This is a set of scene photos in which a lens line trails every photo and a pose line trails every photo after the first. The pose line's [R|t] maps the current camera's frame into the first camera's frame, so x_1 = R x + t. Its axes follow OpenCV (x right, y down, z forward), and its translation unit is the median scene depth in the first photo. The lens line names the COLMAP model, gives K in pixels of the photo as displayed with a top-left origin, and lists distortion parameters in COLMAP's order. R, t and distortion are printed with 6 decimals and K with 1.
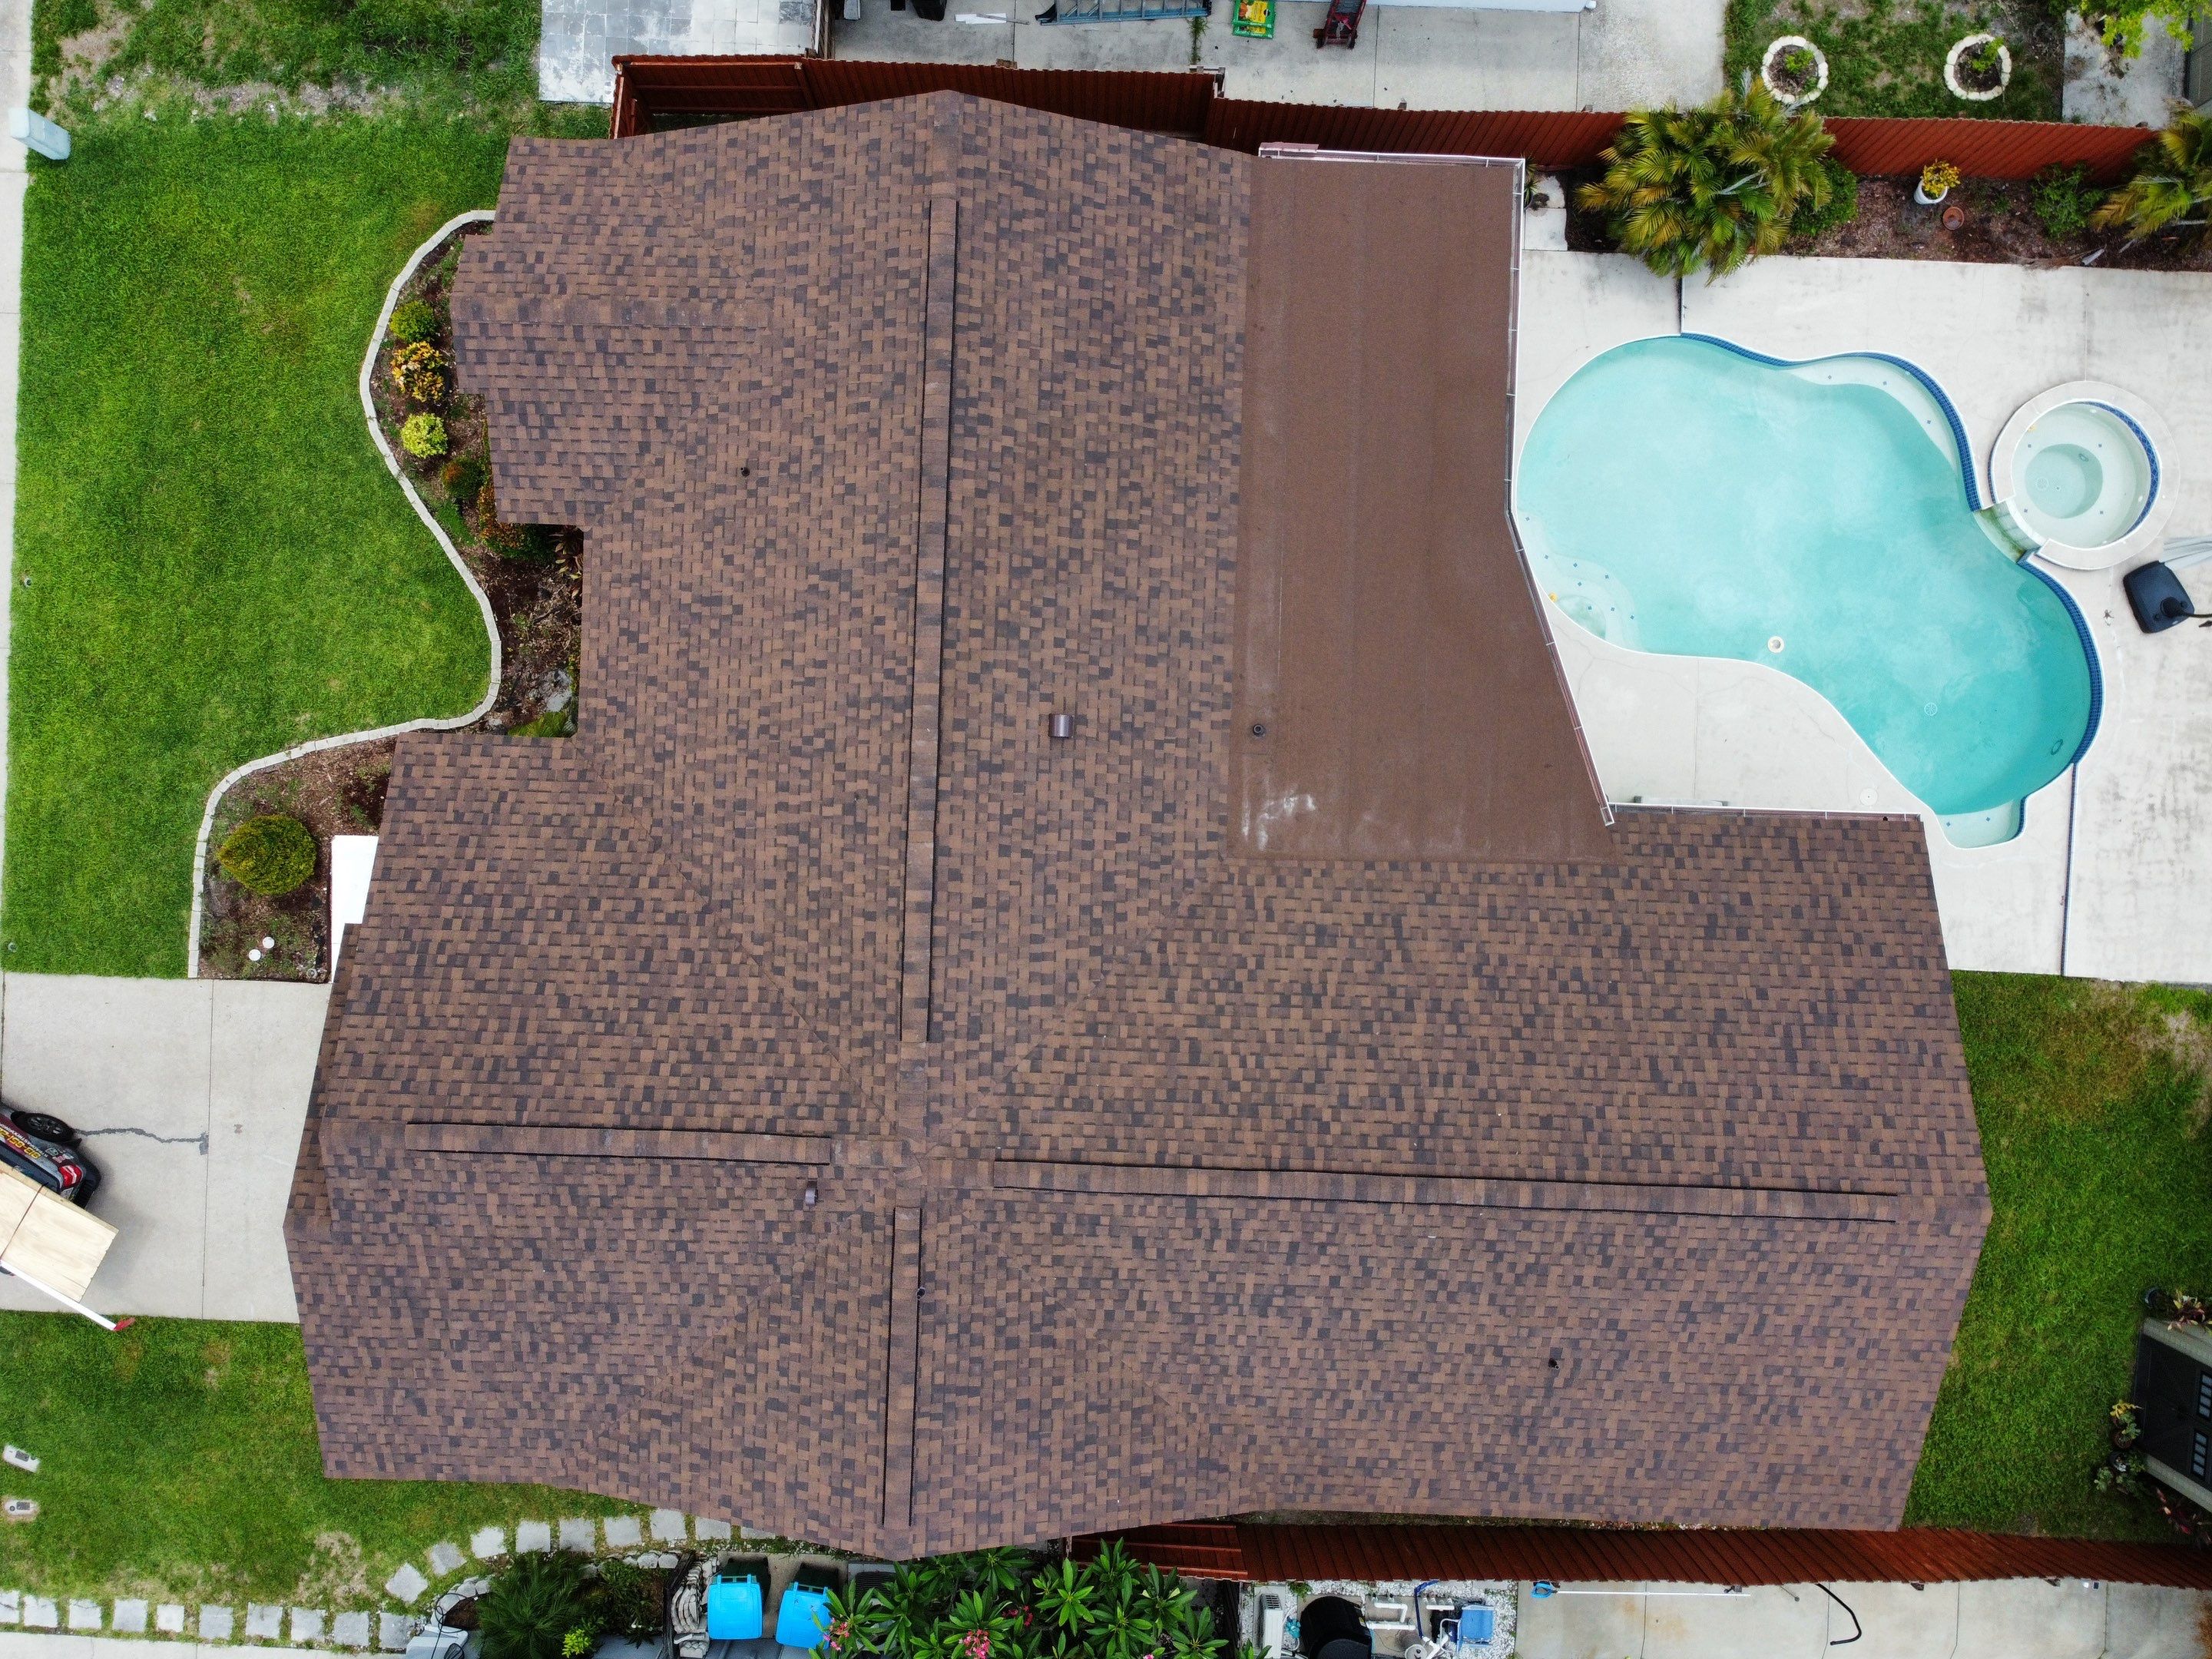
lens RADIAL K [[1675.2, 0, 1082.4], [0, 1675.2, 807.3], [0, 0, 1]] dist [0.011333, -0.018004]
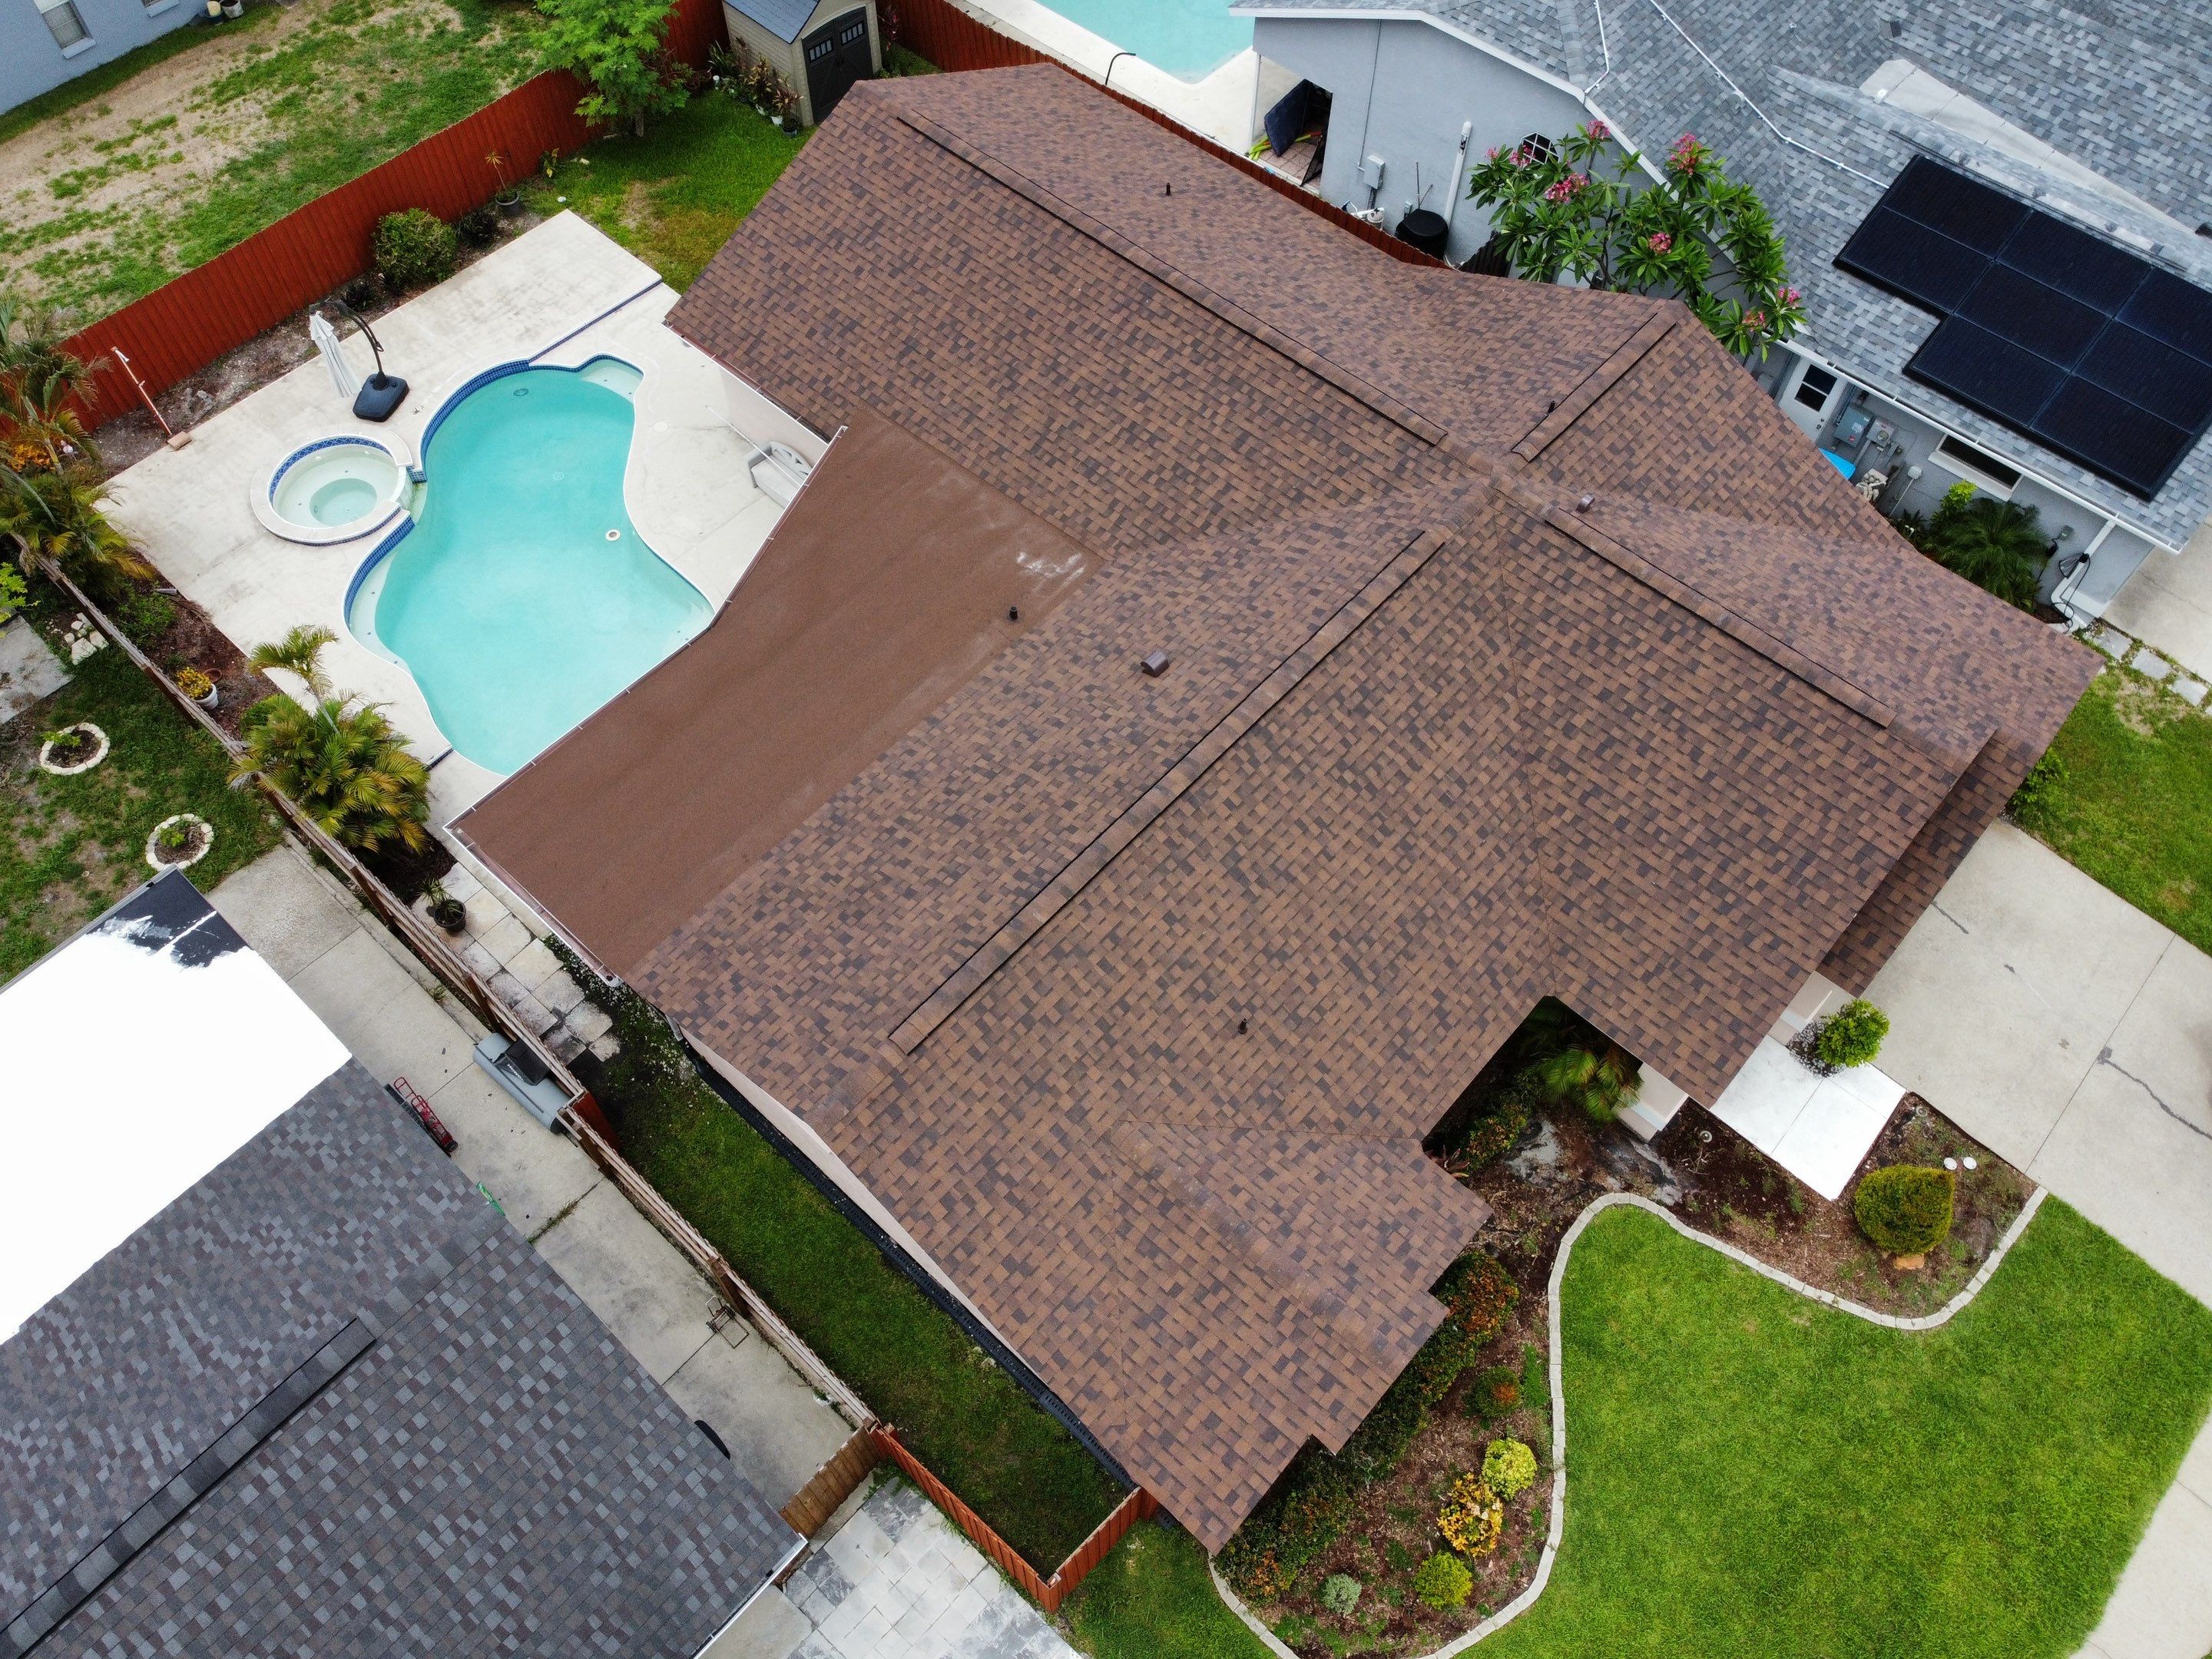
lens RADIAL K [[1675.2, 0, 1076.2], [0, 1675.2, 807.8], [0, 0, 1]] dist [0.011333, -0.018004]
pose [[-0.760582, -0.552443, 0.341061, -0.370493], [0.649215, -0.642310, 0.407379, -0.547001], [-0.005987, 0.531267, 0.847183, 0.133087]]
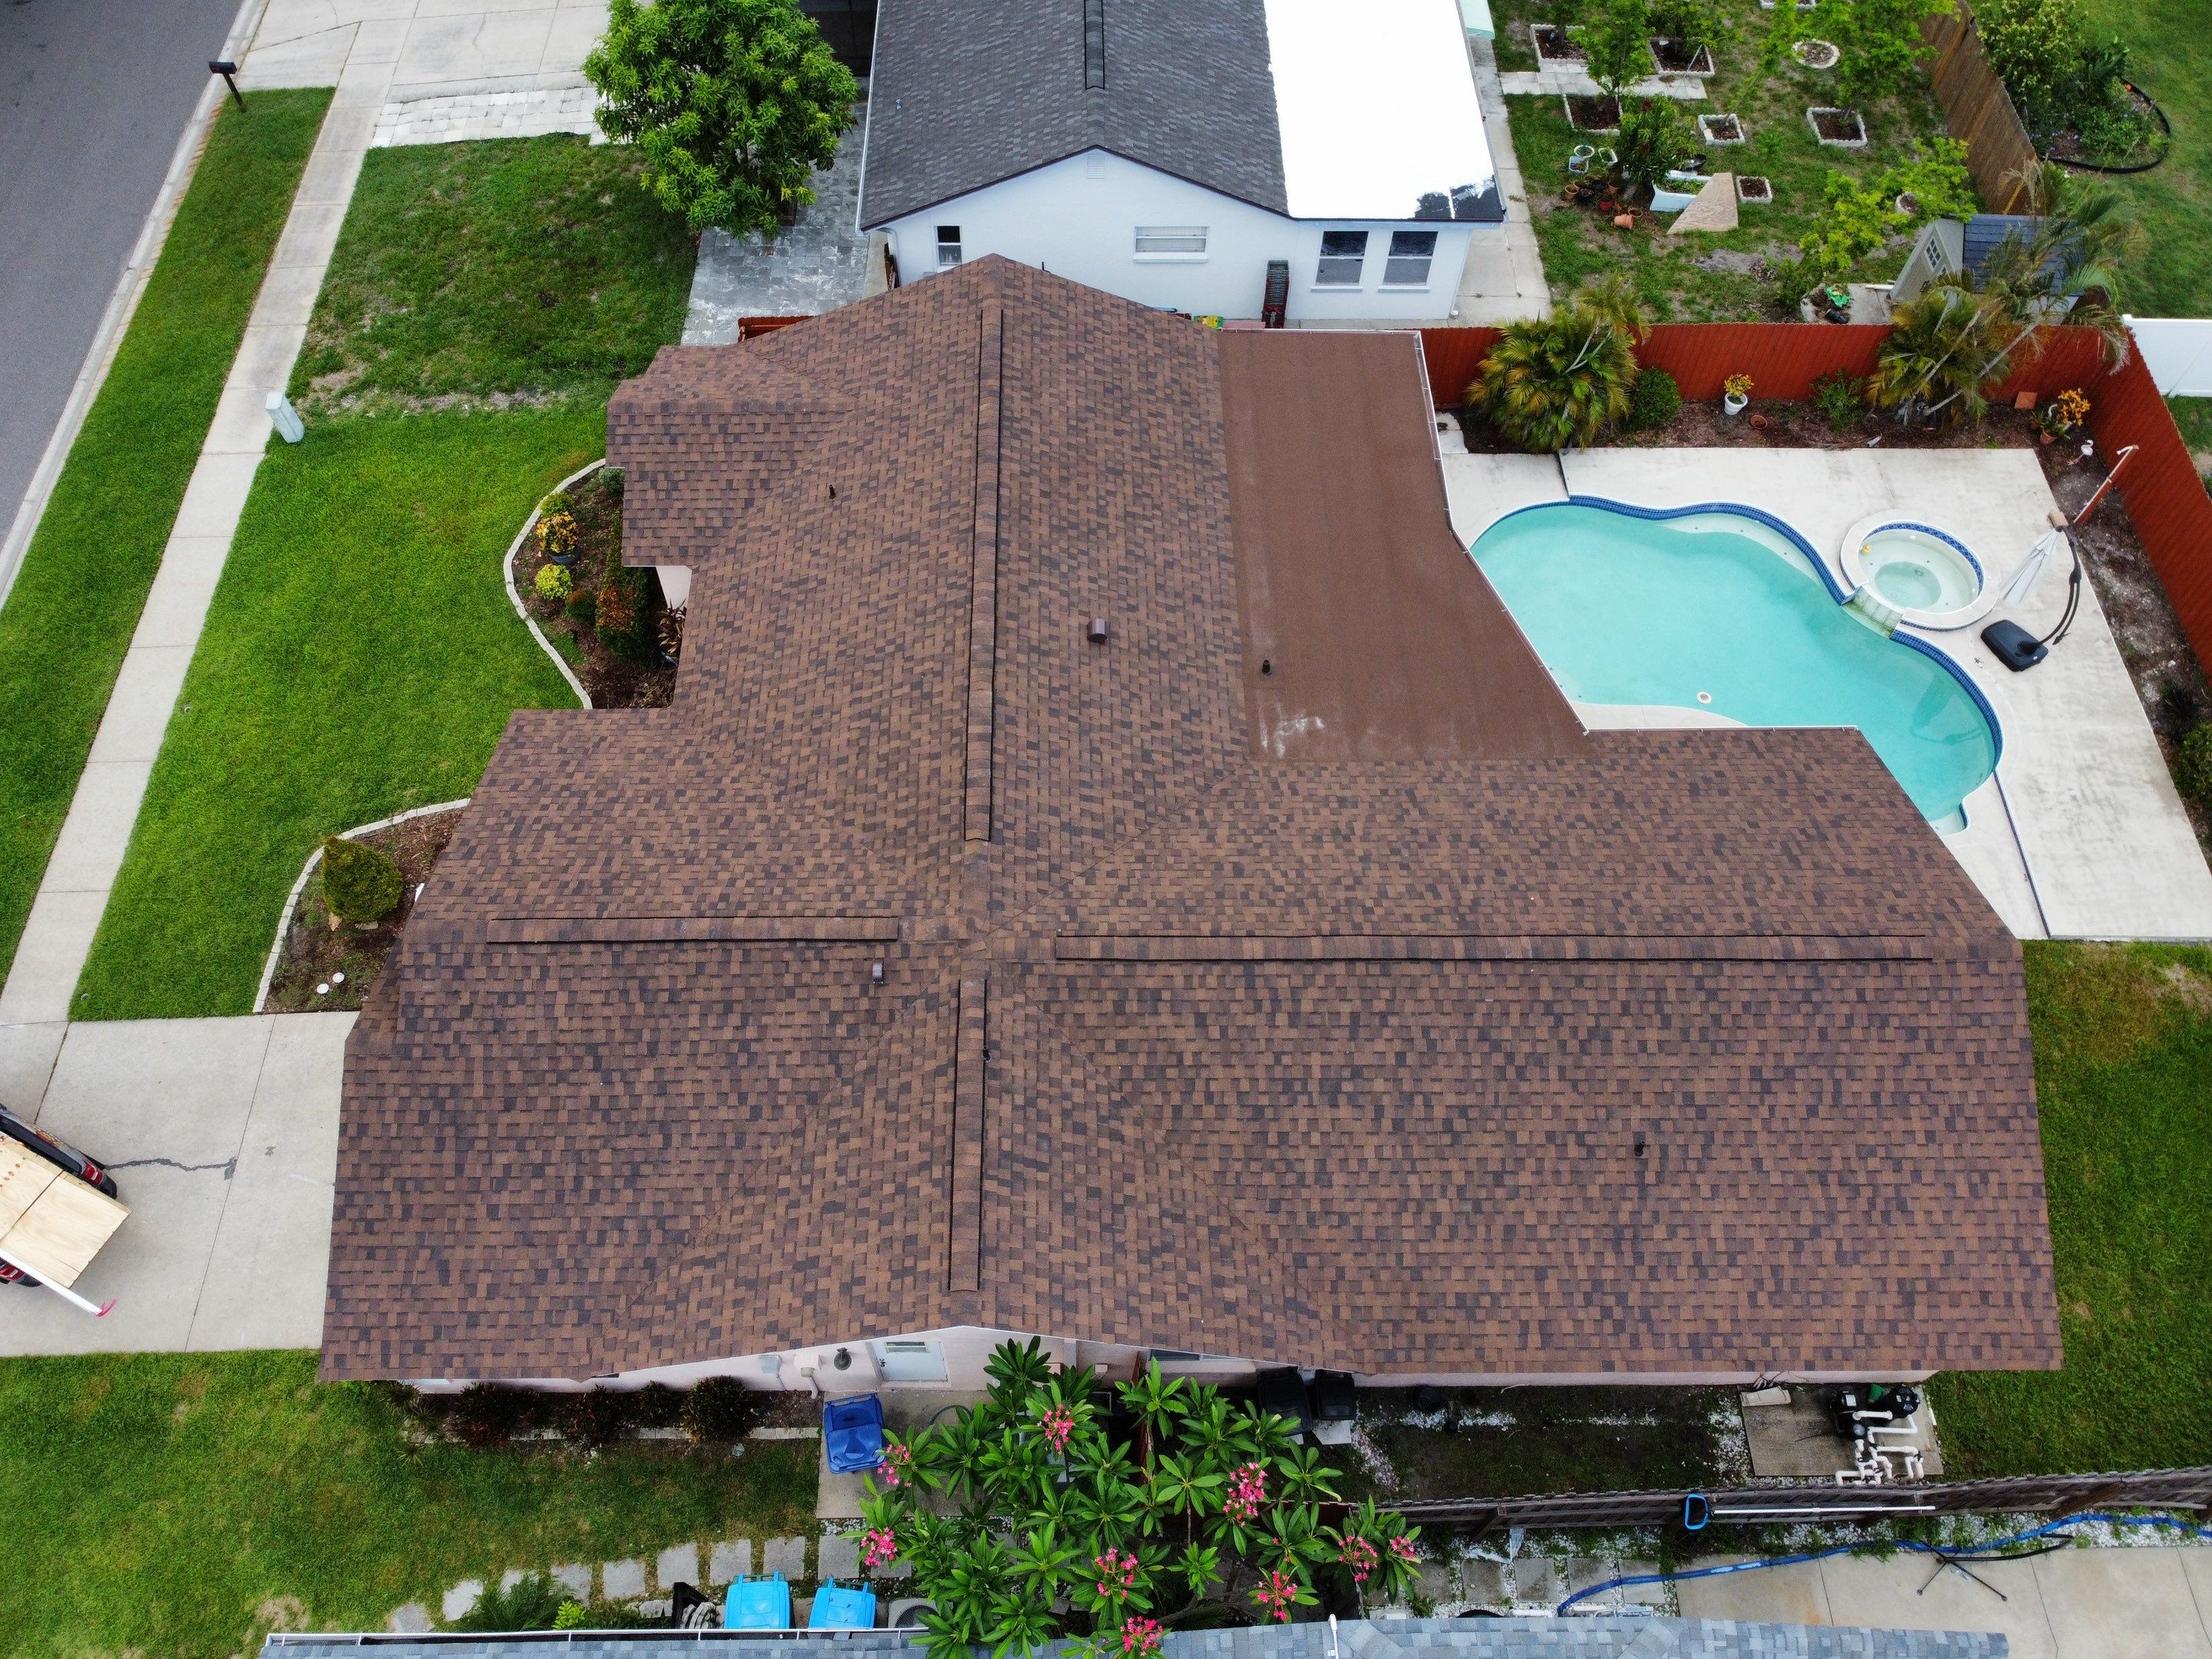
lens RADIAL K [[1675.2, 0, 1080.4], [0, 1675.2, 806.7], [0, 0, 1]] dist [0.011333, -0.018004]
pose [[0.998984, -0.036585, 0.026311, -0.056910], [0.045002, 0.840522, -0.539905, 0.650473], [-0.002363, 0.540540, 0.841315, 0.078219]]
